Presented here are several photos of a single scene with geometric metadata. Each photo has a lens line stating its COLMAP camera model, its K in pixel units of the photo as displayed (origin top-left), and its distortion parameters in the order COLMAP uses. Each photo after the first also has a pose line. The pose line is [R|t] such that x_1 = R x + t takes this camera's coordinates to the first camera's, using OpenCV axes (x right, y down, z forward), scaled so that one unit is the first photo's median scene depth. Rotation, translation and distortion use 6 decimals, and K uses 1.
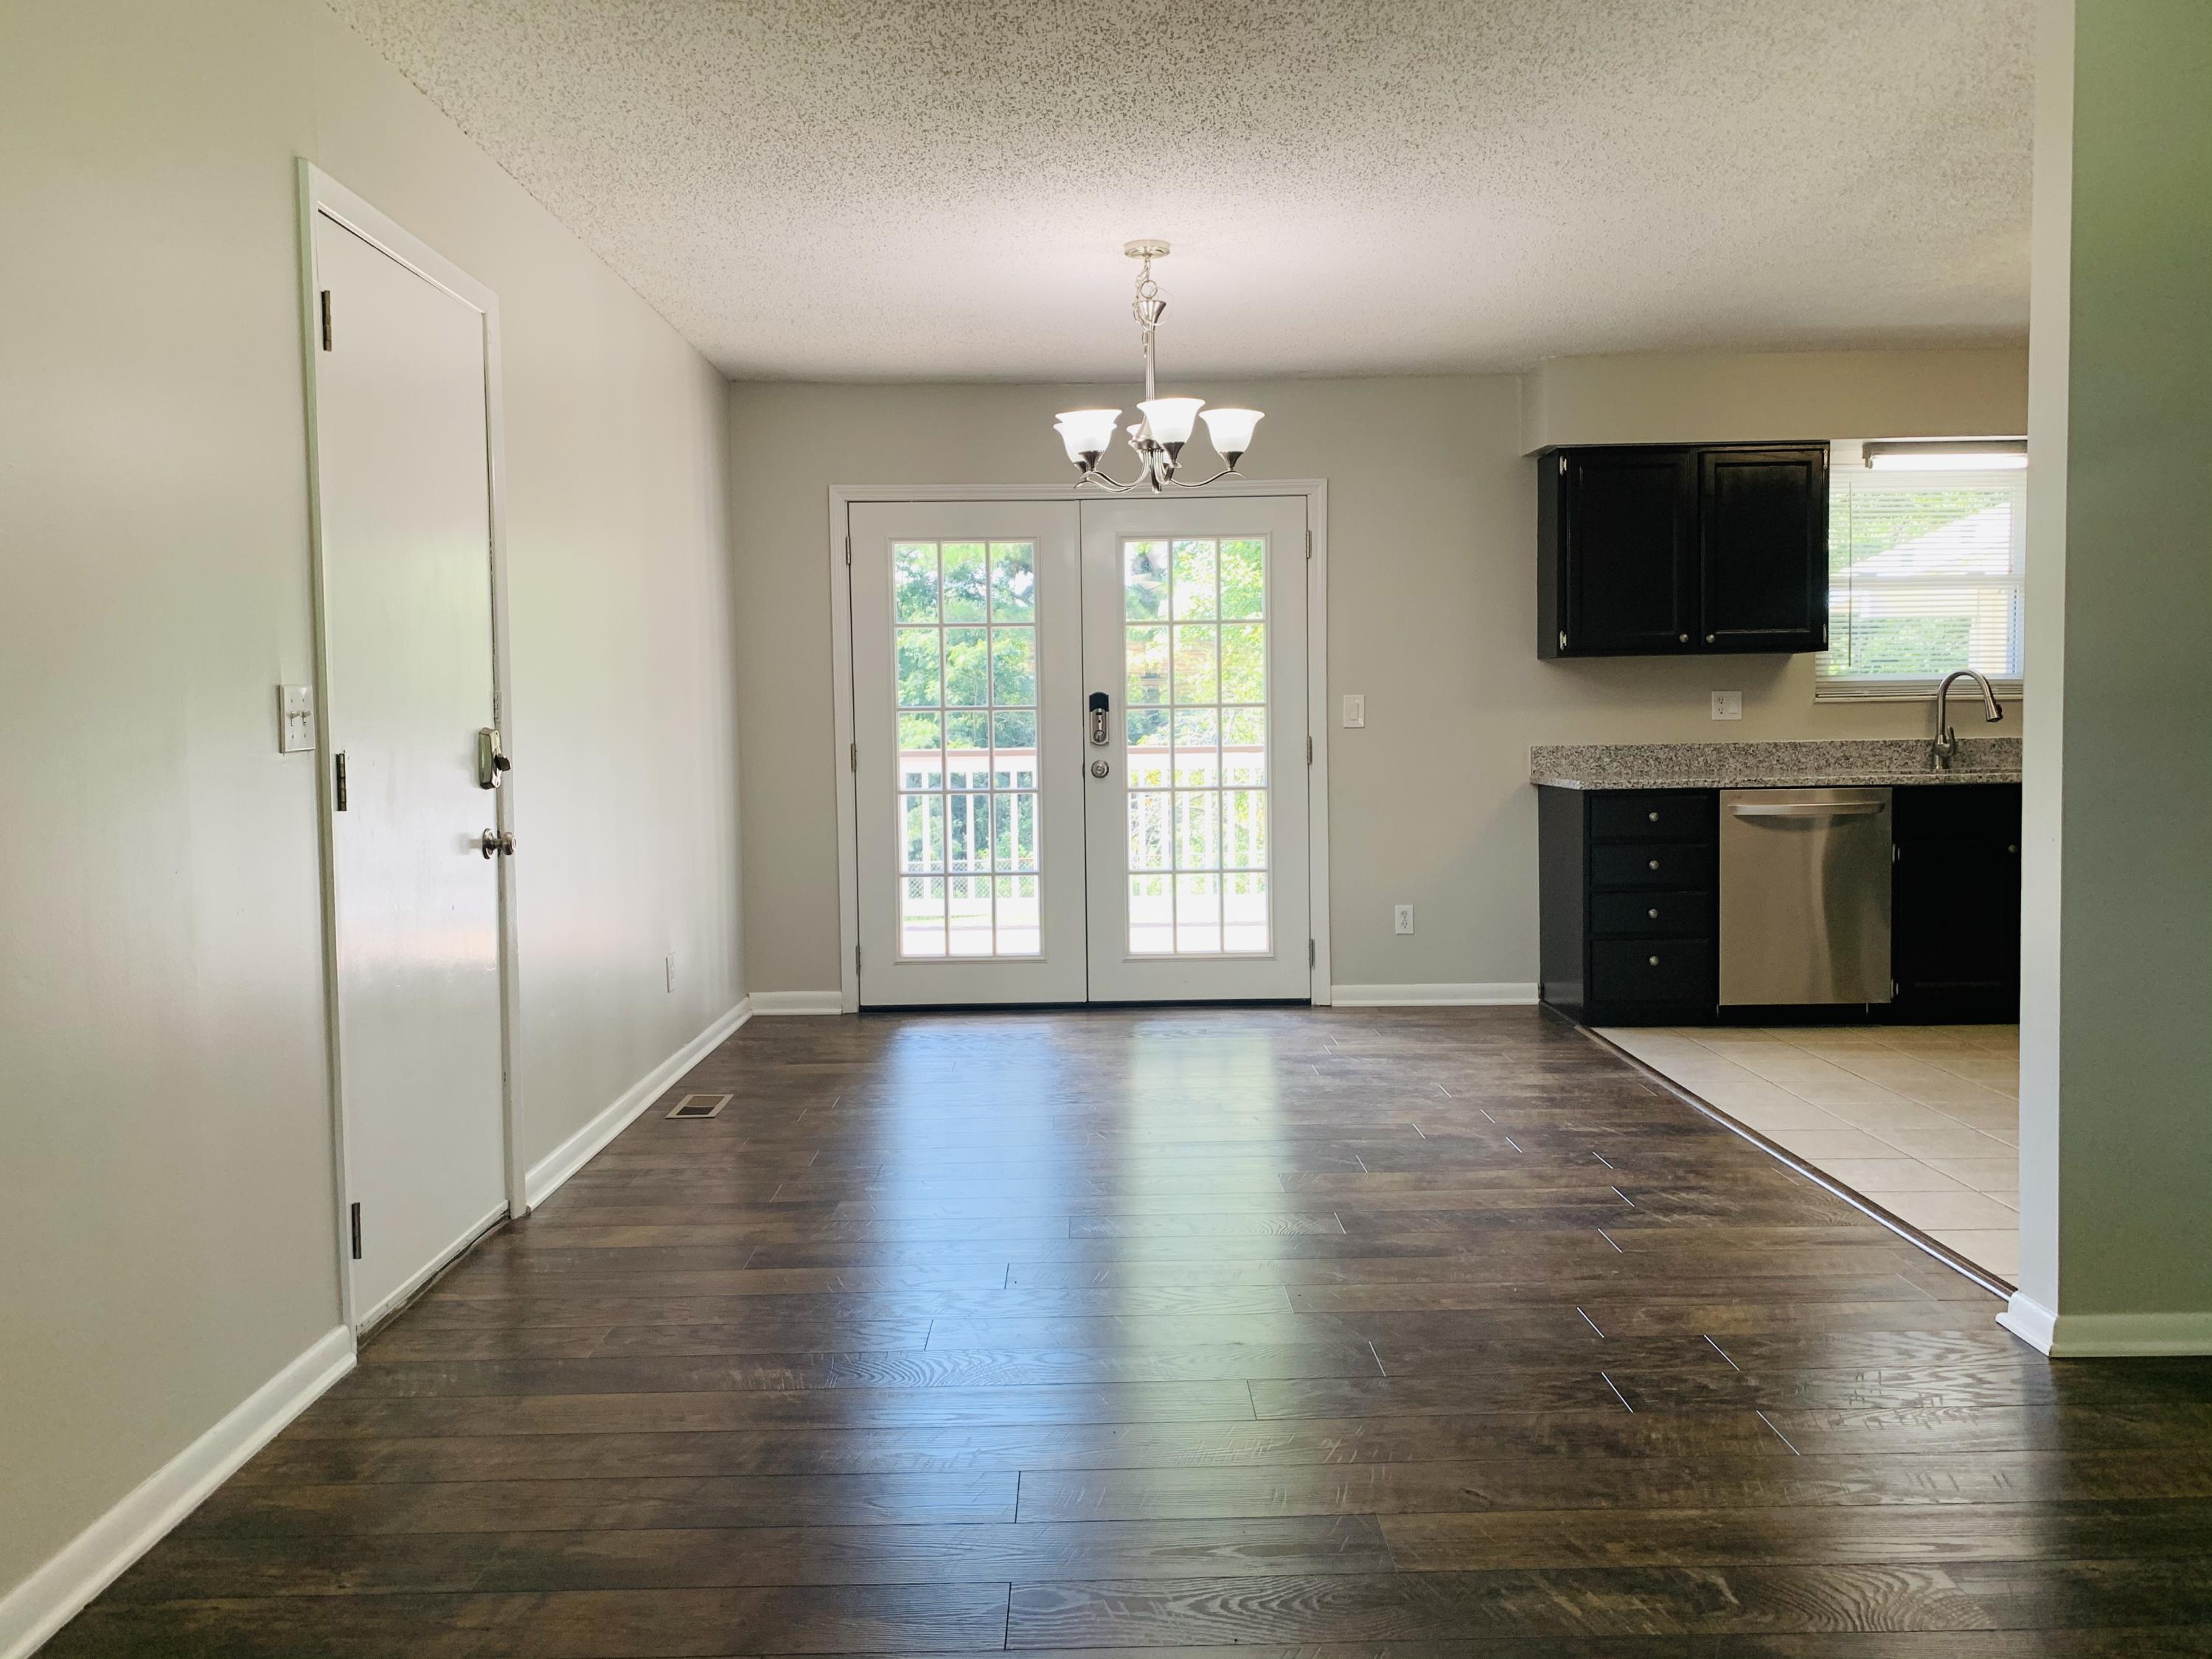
lens RADIAL K [[1698.7, 0, 1098.7], [0, 1698.7, 829.7], [0, 0, 1]] dist [0.038891, -0.034182]
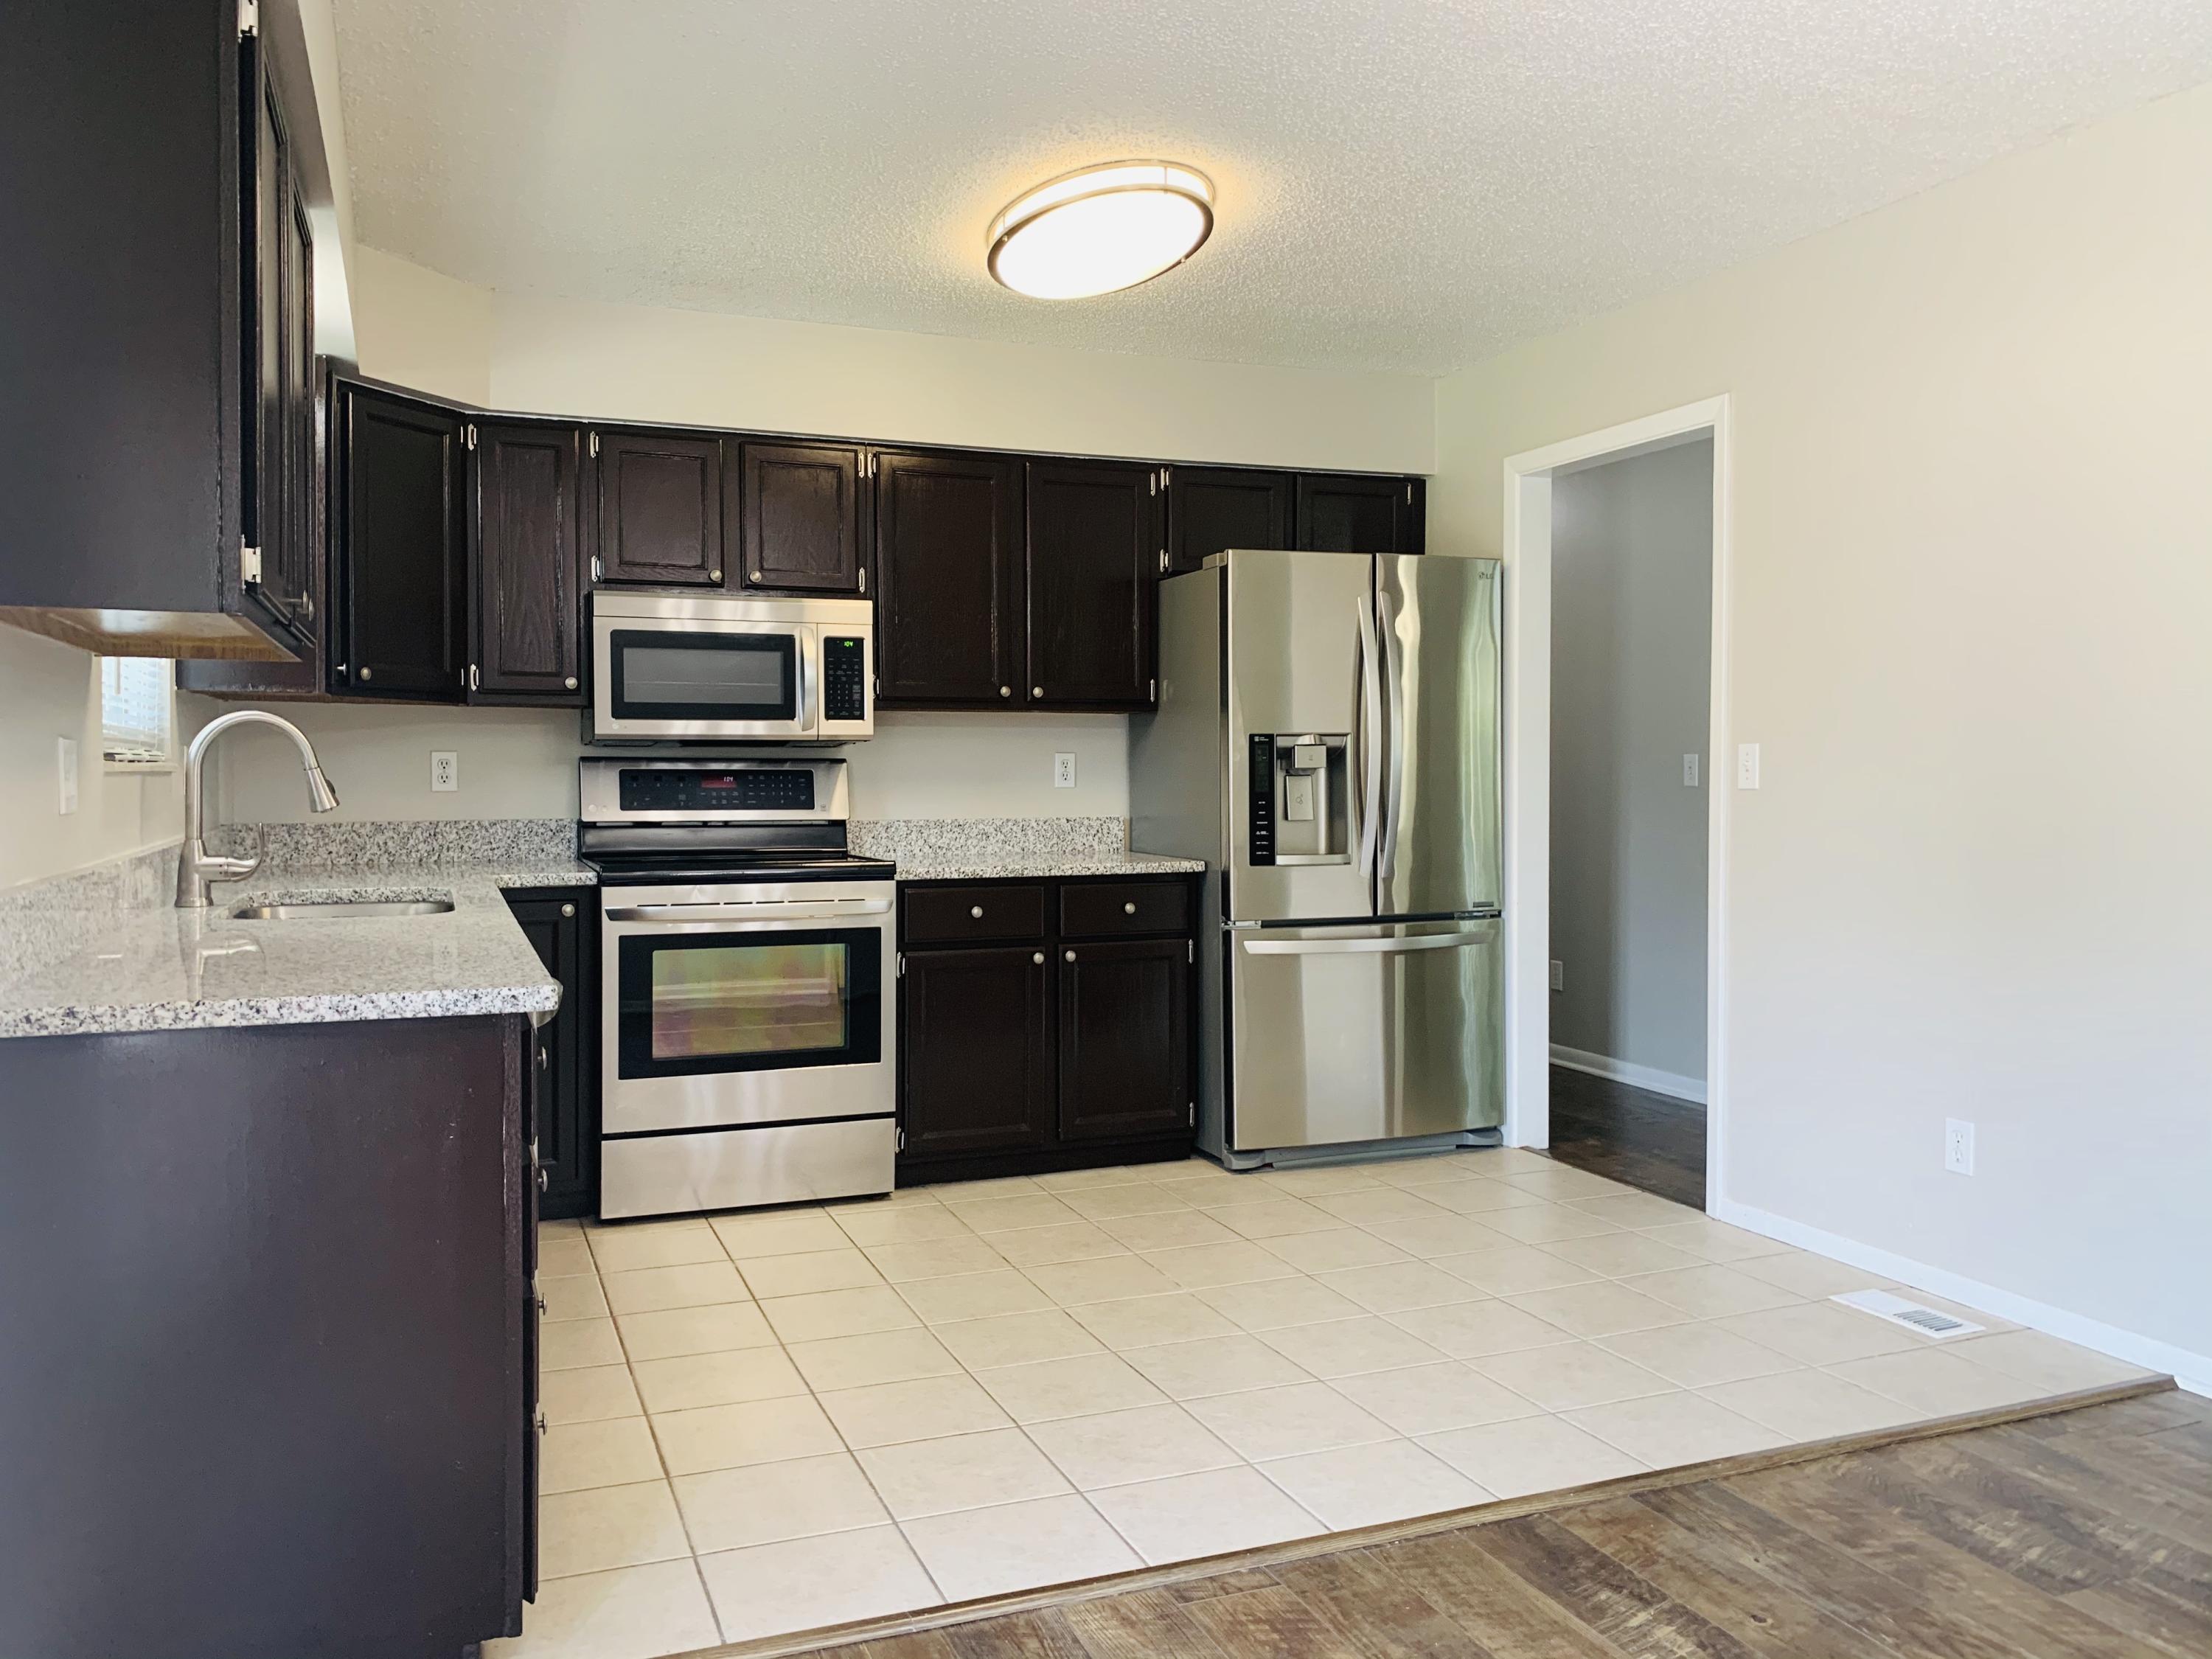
lens RADIAL K [[1698.7, 0, 1115.7], [0, 1698.7, 812.6], [0, 0, 1]] dist [0.038891, -0.034182]
pose [[-0.361467, -0.007552, 0.932354, -0.081223], [0.065255, 0.997310, 0.033377, -0.061954], [-0.930099, 0.072906, -0.360002, 0.923003]]
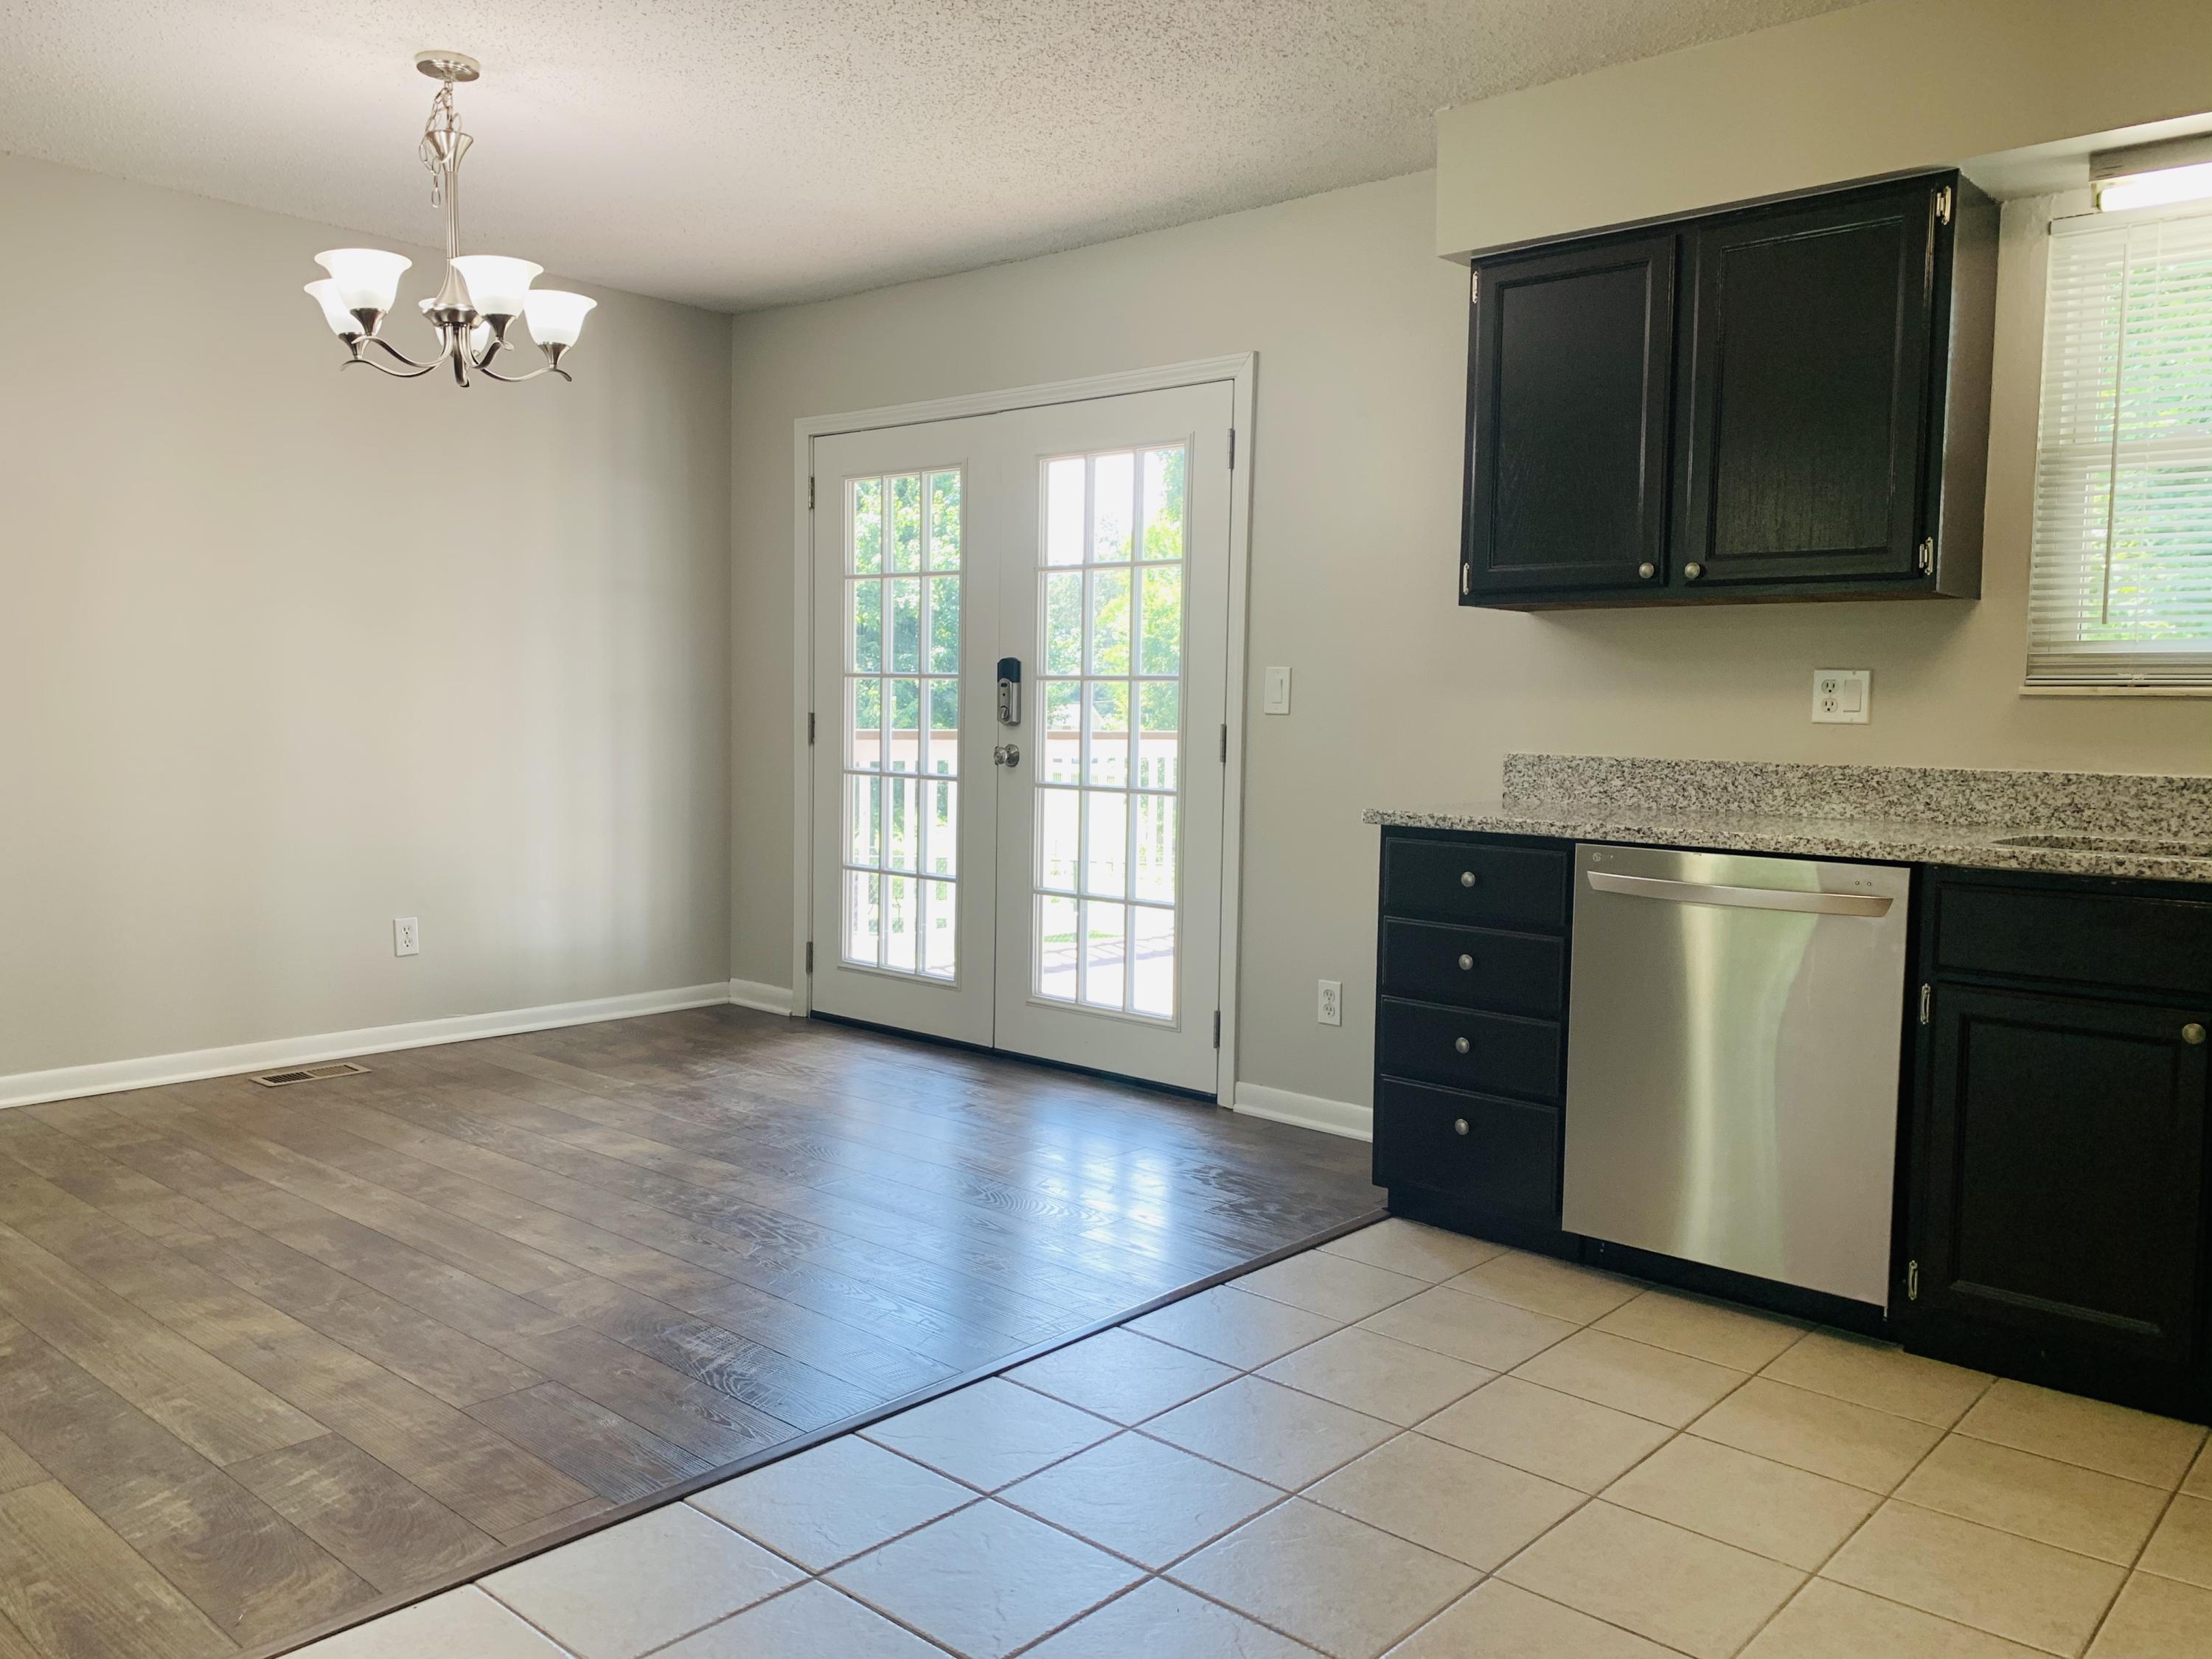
lens RADIAL K [[1698.7, 0, 1102.0], [0, 1698.7, 840.0], [0, 0, 1]] dist [0.038891, -0.034182]
pose [[0.746158, 0.082891, -0.660589, 0.555912], [-0.076999, 0.996305, 0.038044, -0.030013], [0.661302, 0.022478, 0.749783, 0.441692]]
